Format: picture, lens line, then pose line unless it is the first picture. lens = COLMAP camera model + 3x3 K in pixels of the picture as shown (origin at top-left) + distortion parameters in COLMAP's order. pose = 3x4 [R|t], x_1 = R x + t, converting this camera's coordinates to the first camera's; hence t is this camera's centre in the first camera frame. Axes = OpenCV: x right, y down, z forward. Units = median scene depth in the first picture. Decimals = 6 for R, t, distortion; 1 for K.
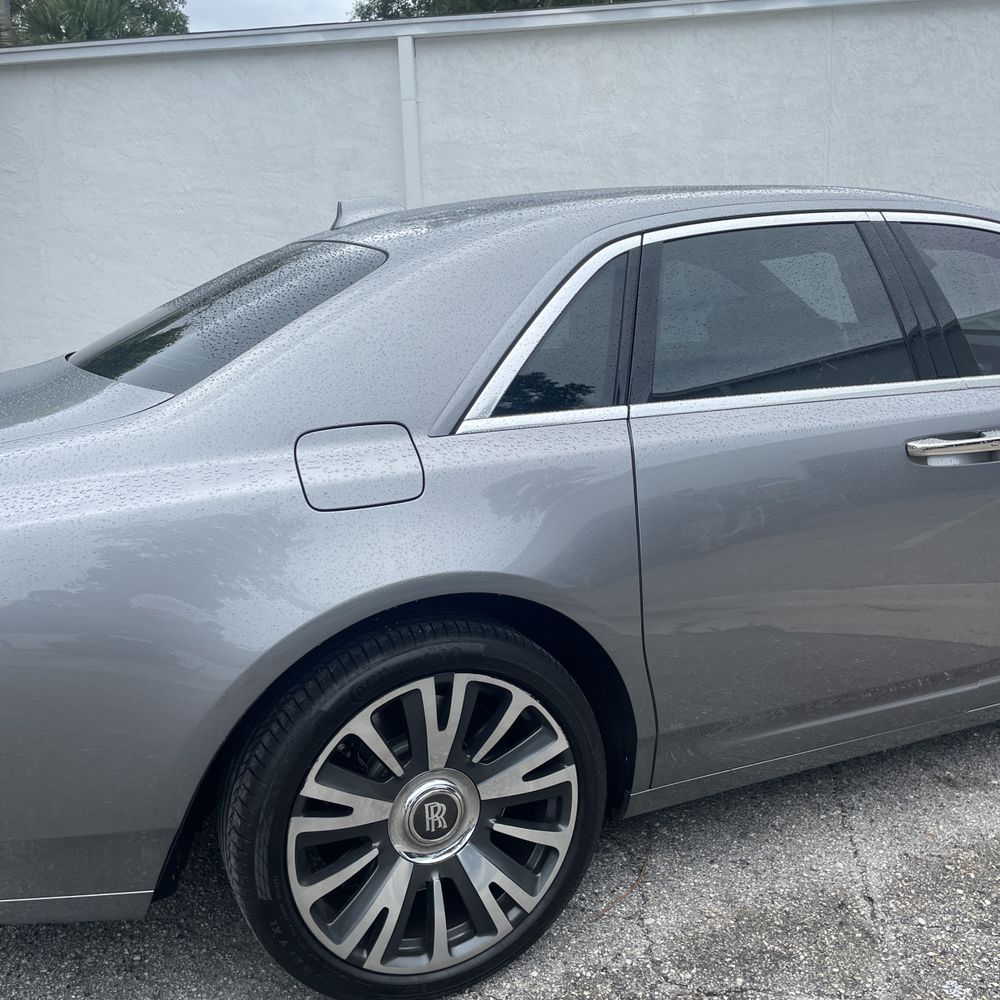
lens RADIAL K [[1011.6, 0, 521.7], [0, 1011.6, 487.8], [0, 0, 1]] dist [0.035897, 0.000000]
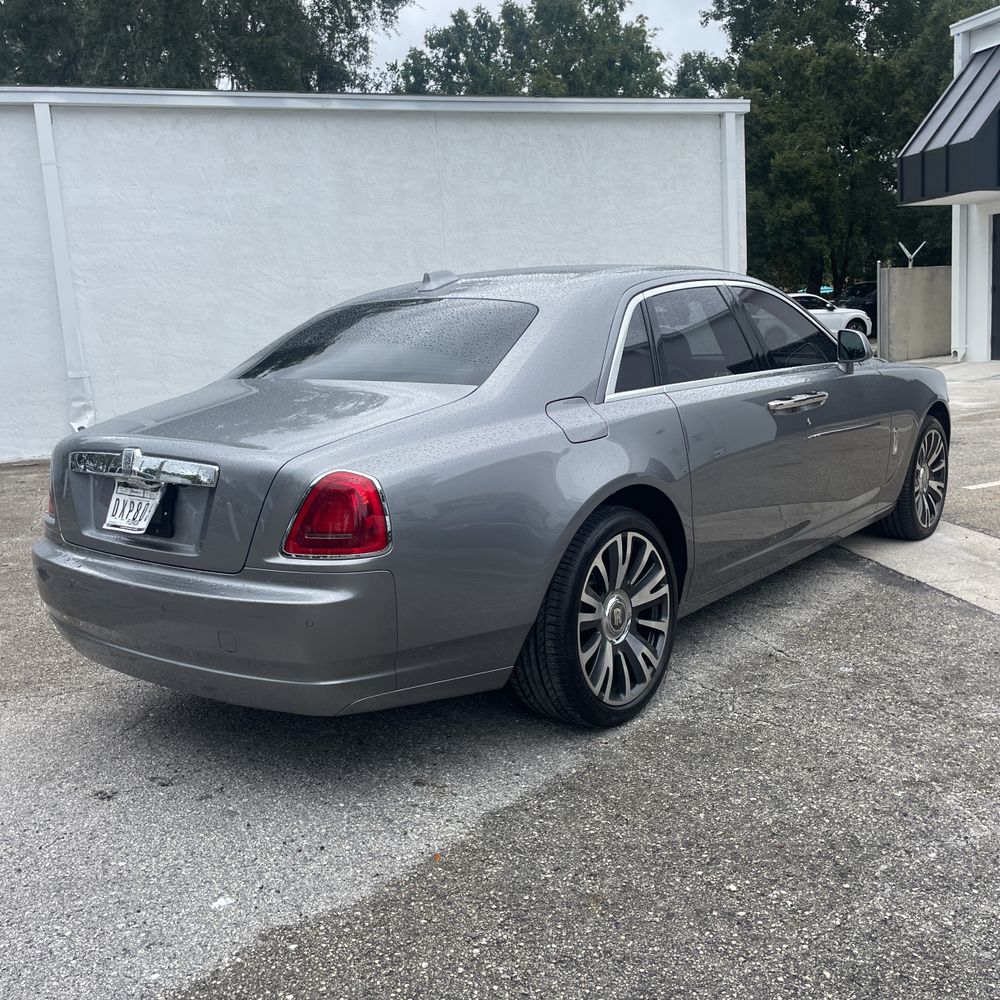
lens RADIAL K [[1011.6, 0, 531.0], [0, 1011.6, 481.8], [0, 0, 1]] dist [0.035897, 0.000000]
pose [[0.889805, -0.084867, 0.448381, -0.839060], [0.113284, 0.992878, -0.036884, 0.115925], [-0.442057, 0.083614, 0.893081, -0.451582]]
